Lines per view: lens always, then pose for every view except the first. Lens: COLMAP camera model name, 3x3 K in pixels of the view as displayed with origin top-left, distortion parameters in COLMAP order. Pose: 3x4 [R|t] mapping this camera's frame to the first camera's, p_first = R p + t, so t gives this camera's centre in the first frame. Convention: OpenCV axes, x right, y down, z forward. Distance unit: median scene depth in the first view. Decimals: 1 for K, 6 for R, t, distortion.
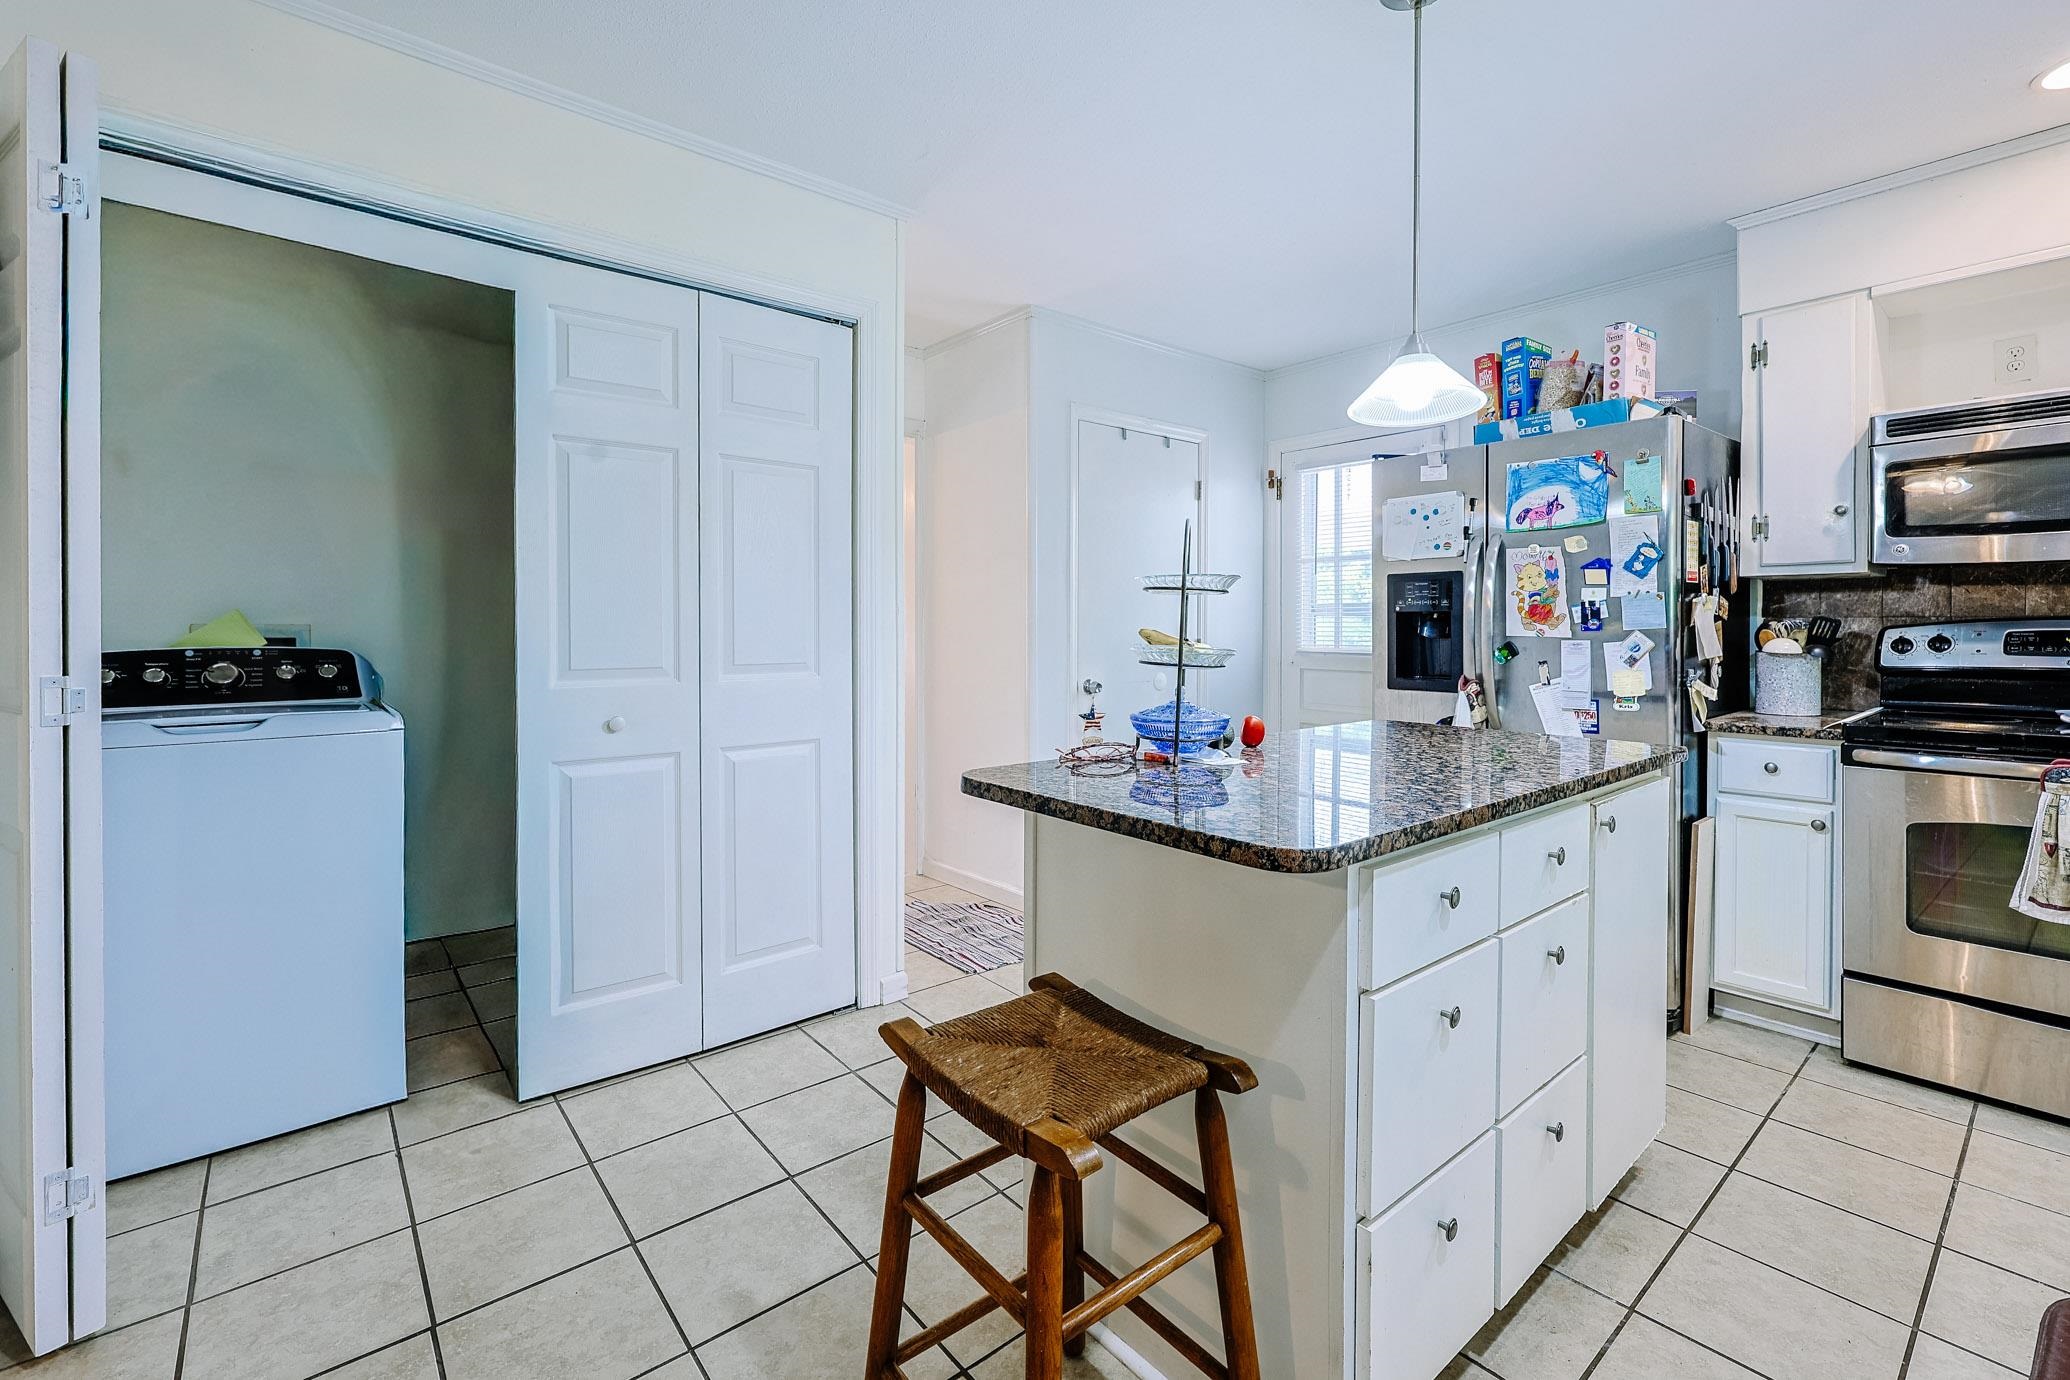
lens RADIAL K [[895.0, 0, 1030.4], [0, 895.0, 636.1], [0, 0, 1]] dist [-0.002268, -0.000230]
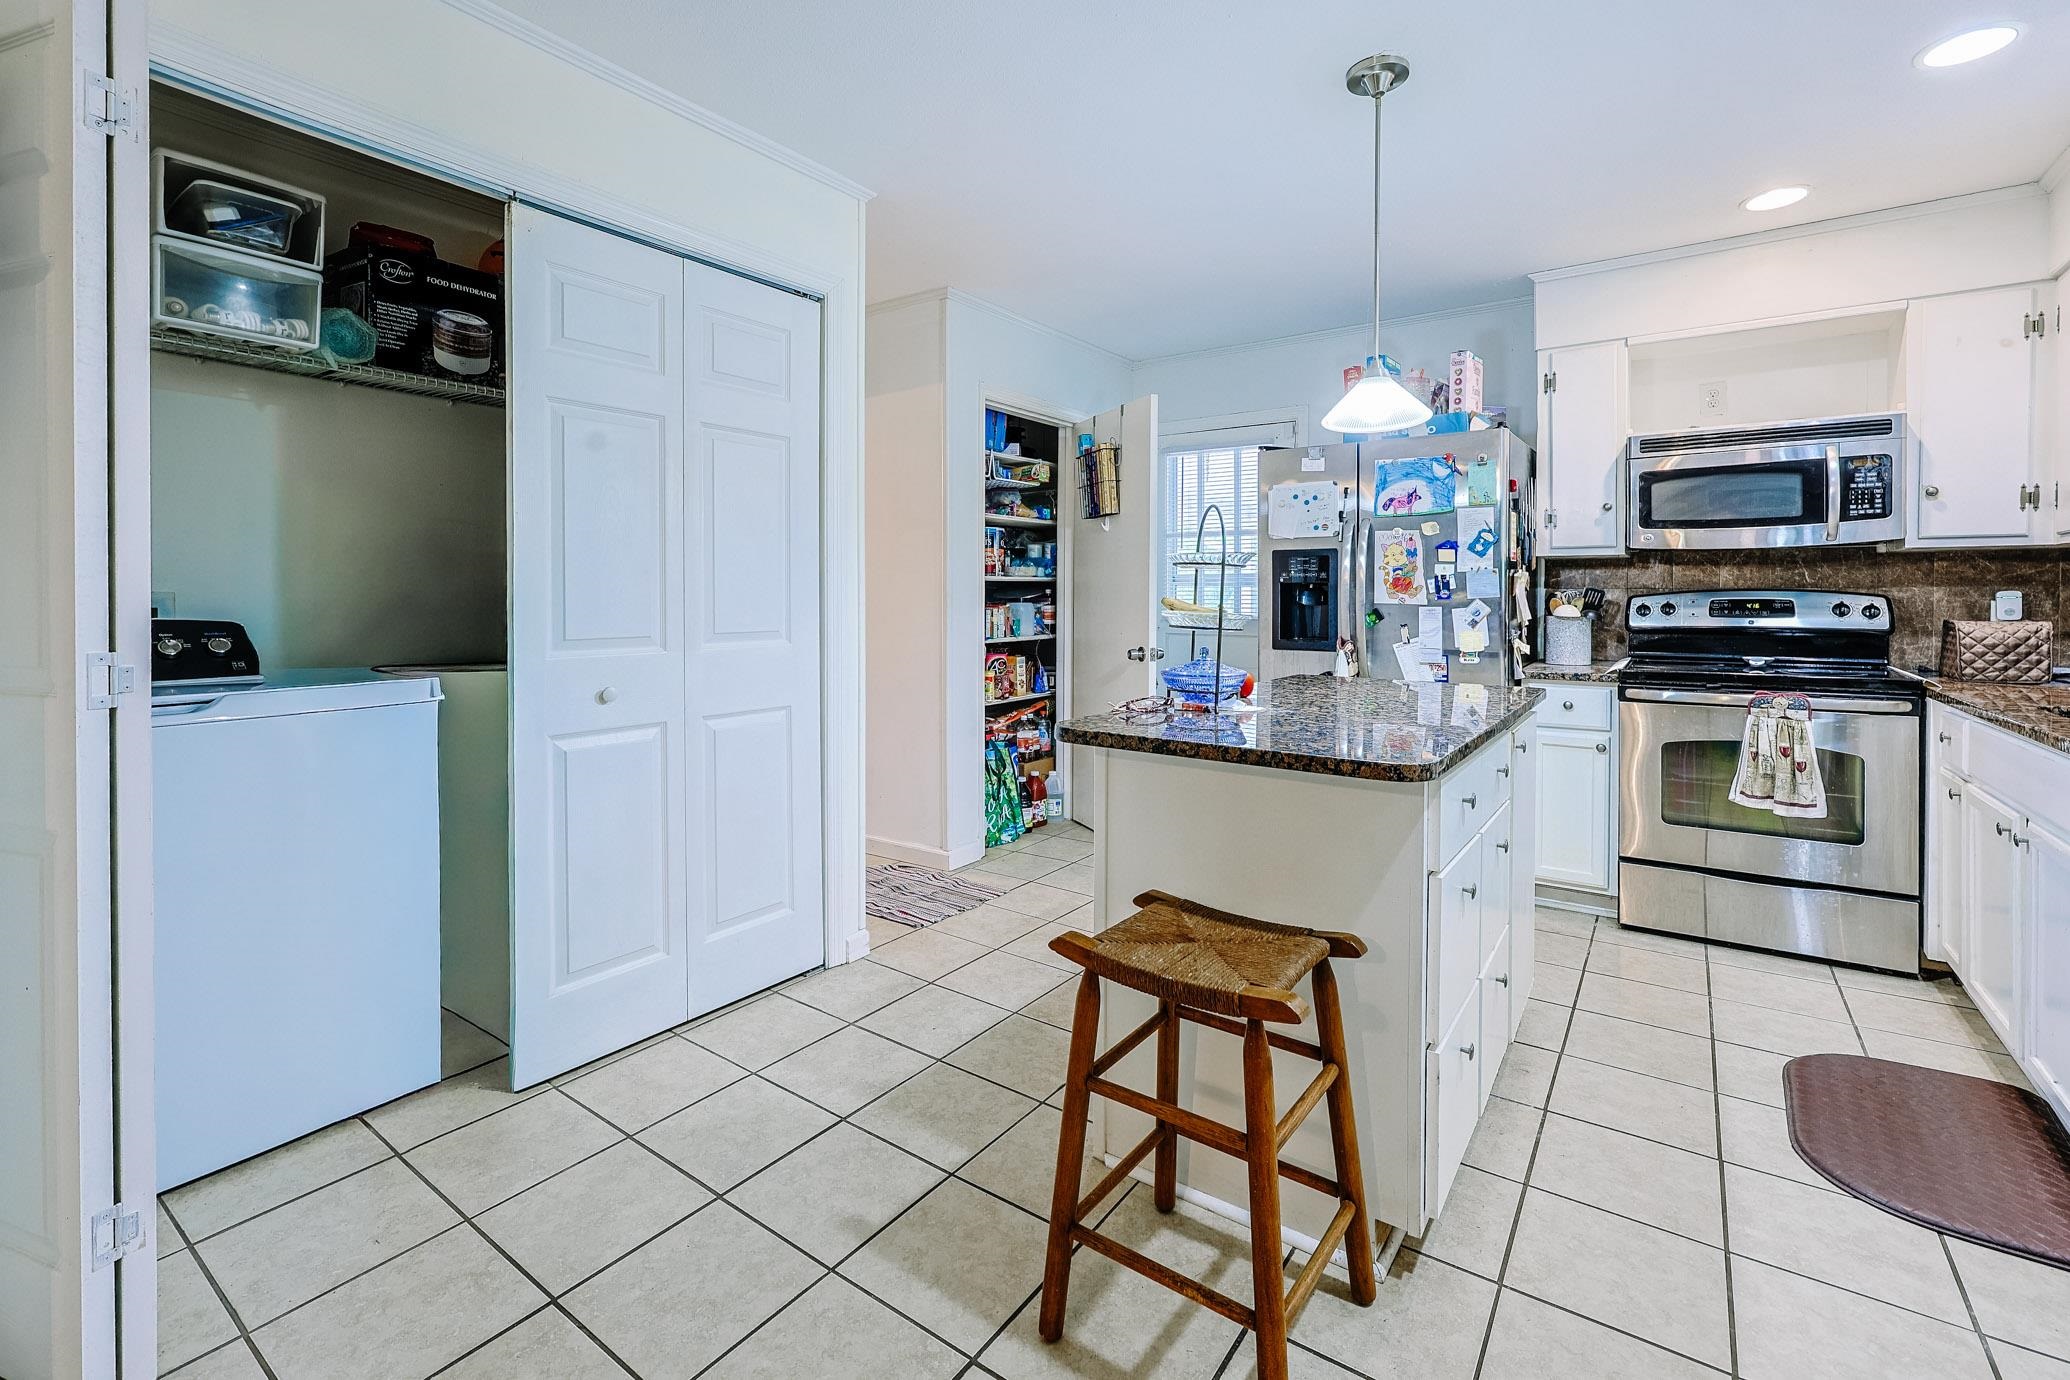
lens RADIAL K [[907.4, 0, 1030.4], [0, 907.4, 603.7], [0, 0, 1]] dist [-0.001620, -0.000214]
pose [[0.967092, -0.001398, 0.254425, -0.241988], [0.001249, 0.999999, 0.000748, -0.001250], [-0.254425, -0.000406, 0.967092, -0.065165]]
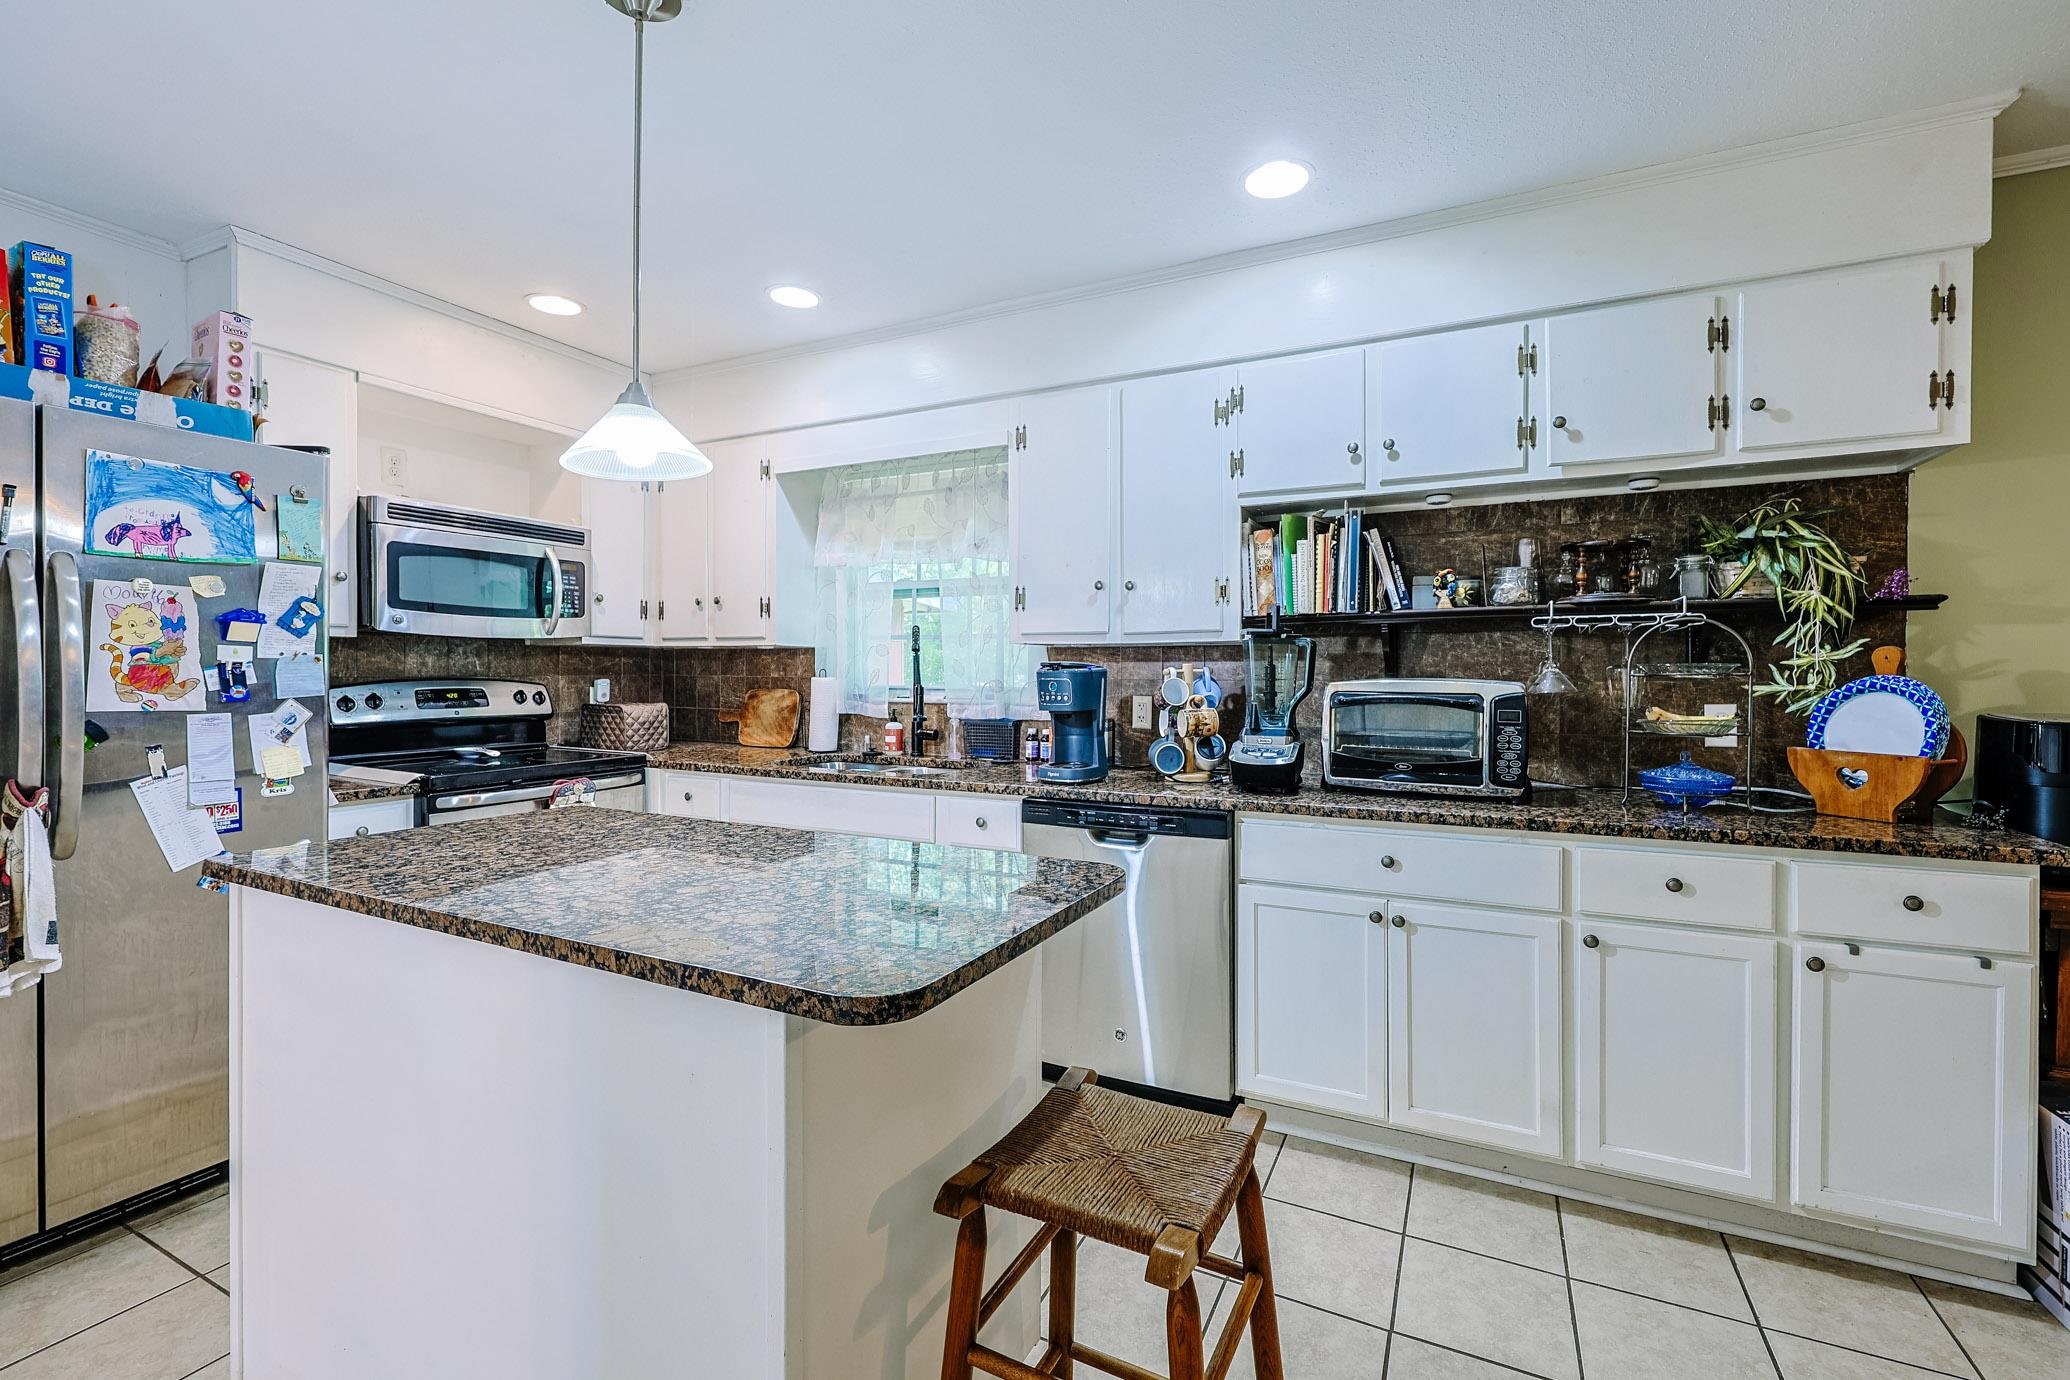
lens RADIAL K [[901.4, 0, 1029.4], [0, 901.4, 678.5], [0, 0, 1]] dist [0.000696, 0.000520]
pose [[-0.399757, -0.012847, 0.916531, -0.372083], [0.000245, 0.999900, 0.014123, -0.036246], [-0.916621, 0.005870, -0.399714, 0.681962]]
